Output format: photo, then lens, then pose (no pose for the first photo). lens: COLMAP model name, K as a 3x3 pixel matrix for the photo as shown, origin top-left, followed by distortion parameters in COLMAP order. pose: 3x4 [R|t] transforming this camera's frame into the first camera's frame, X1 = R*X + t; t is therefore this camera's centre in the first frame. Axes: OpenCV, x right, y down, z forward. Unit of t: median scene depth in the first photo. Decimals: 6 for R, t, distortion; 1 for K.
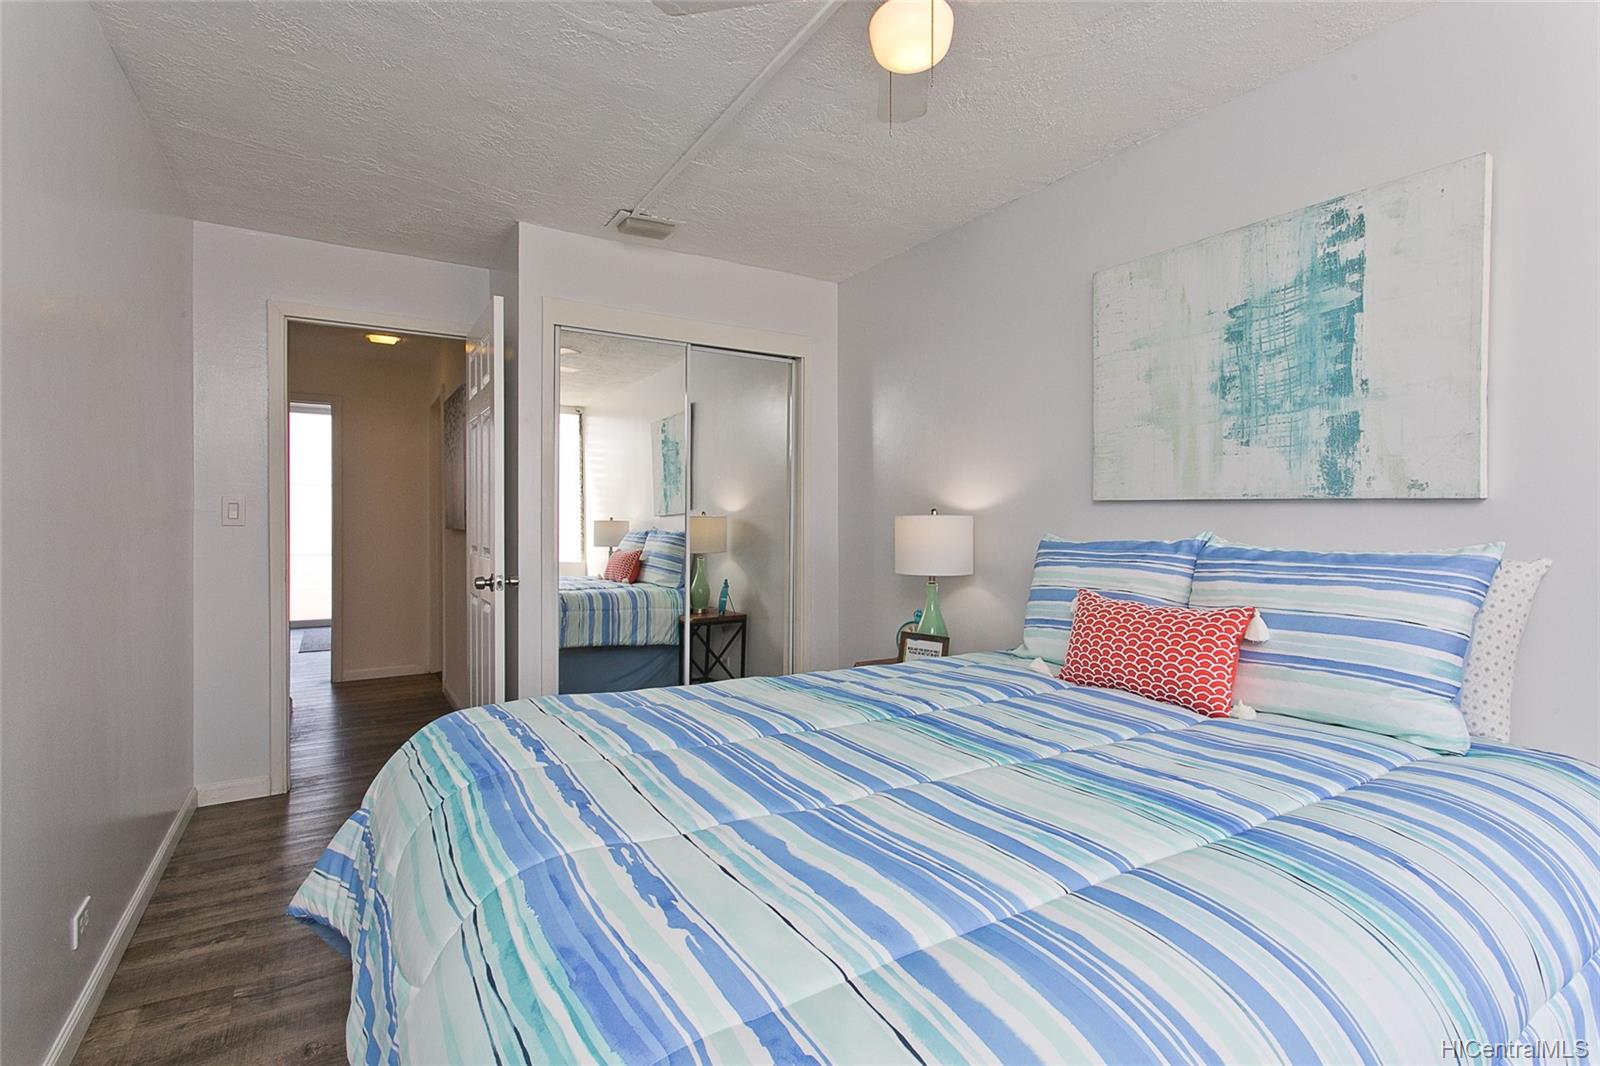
lens RADIAL K [[769.5, 0, 792.2], [0, 769.5, 533.8], [0, 0, 1]] dist [0.006772, -0.000125]
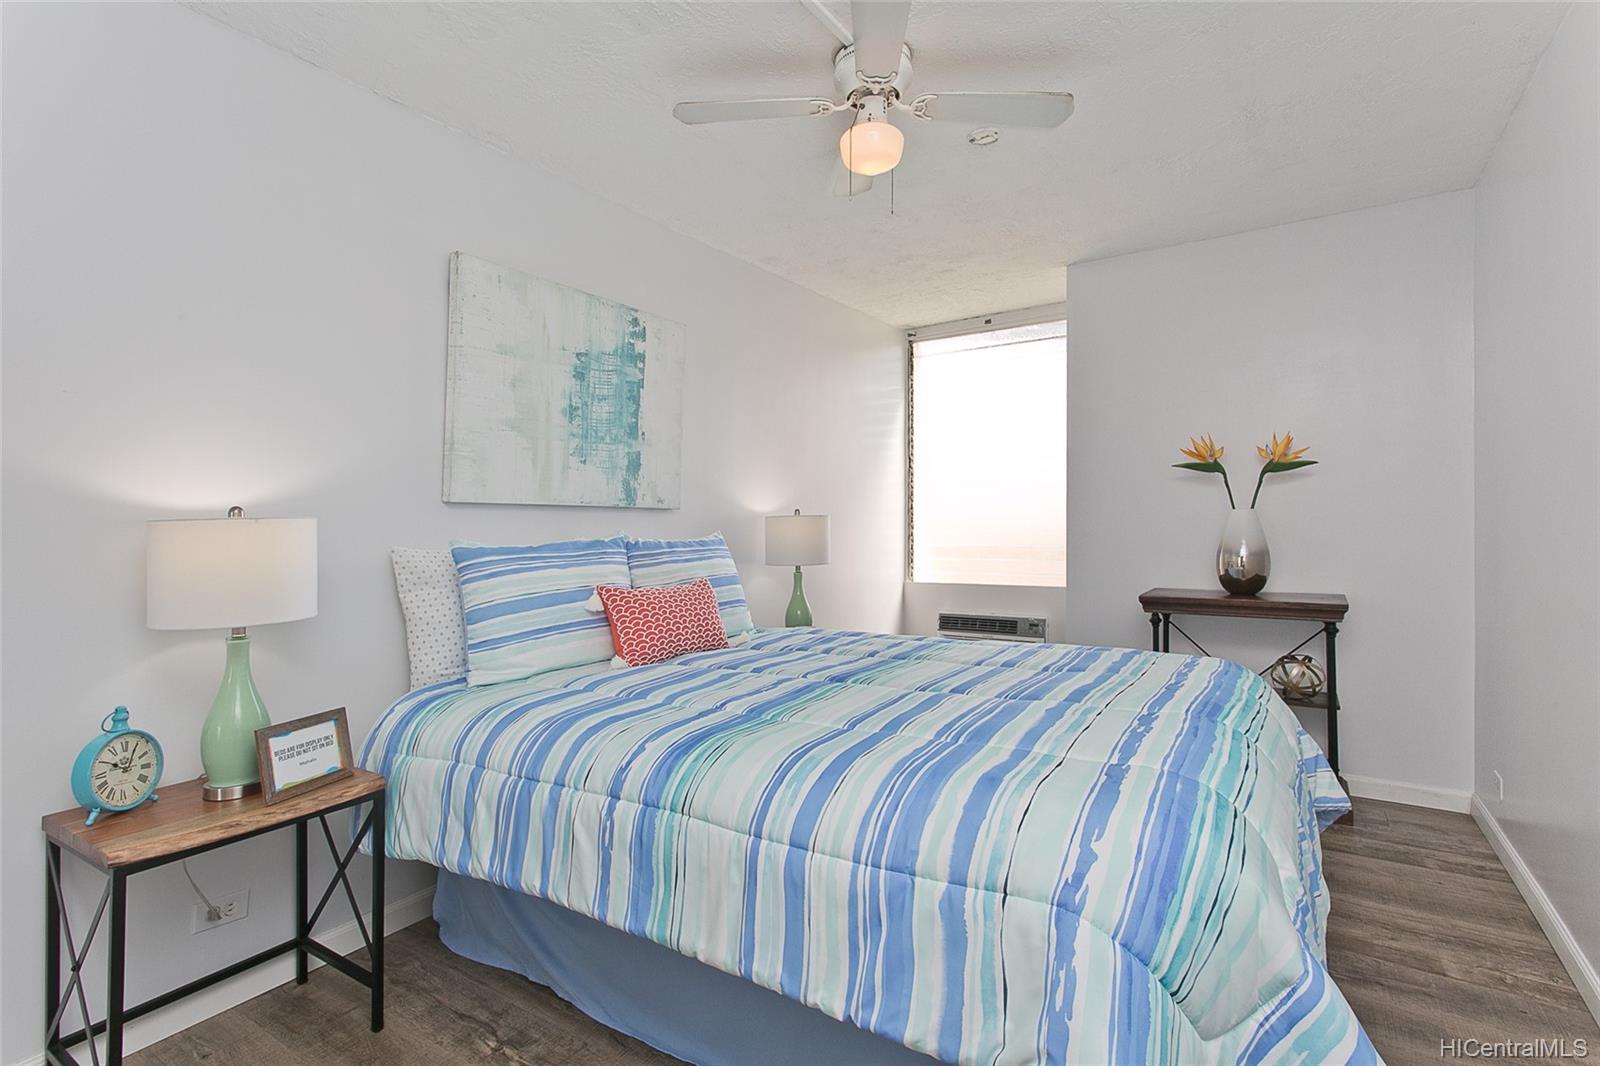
lens RADIAL K [[769.5, 0, 793.4], [0, 769.5, 520.9], [0, 0, 1]] dist [0.006772, -0.000125]
pose [[-0.420733, -0.010069, 0.907129, -0.746804], [0.013255, 0.999763, 0.017245, -0.038480], [-0.907088, 0.019279, -0.420500, 1.275781]]
